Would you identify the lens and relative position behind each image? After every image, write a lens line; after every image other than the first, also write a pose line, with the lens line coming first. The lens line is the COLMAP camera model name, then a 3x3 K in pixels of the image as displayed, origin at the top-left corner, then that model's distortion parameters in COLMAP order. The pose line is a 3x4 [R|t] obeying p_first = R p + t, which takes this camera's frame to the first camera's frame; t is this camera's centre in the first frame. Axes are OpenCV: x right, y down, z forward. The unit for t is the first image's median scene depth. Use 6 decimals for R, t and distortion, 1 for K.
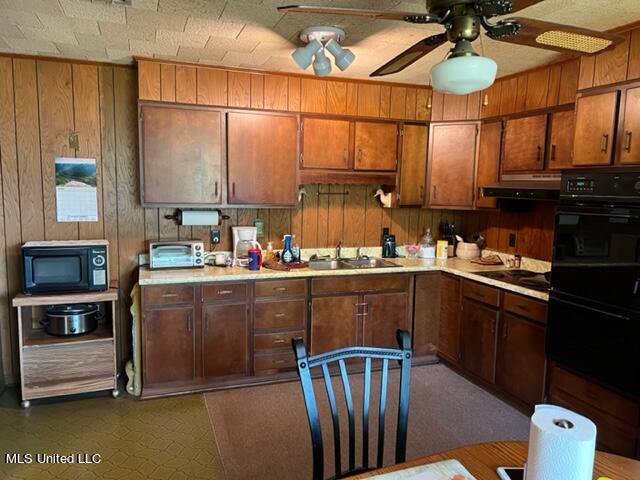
lens RADIAL K [[480.7, 0, 321.2], [0, 480.7, 244.3], [0, 0, 1]] dist [0.059763, -0.056977]
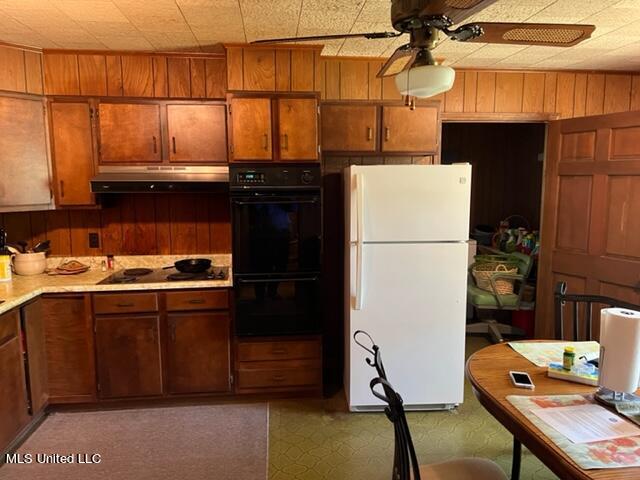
lens RADIAL K [[480.7, 0, 320.2], [0, 480.7, 241.7], [0, 0, 1]] dist [0.059763, -0.056977]
pose [[0.256720, -0.146871, 0.955261, -0.392334], [0.128707, 0.984778, 0.116820, -0.063963], [-0.957877, 0.092959, 0.271716, 0.419295]]
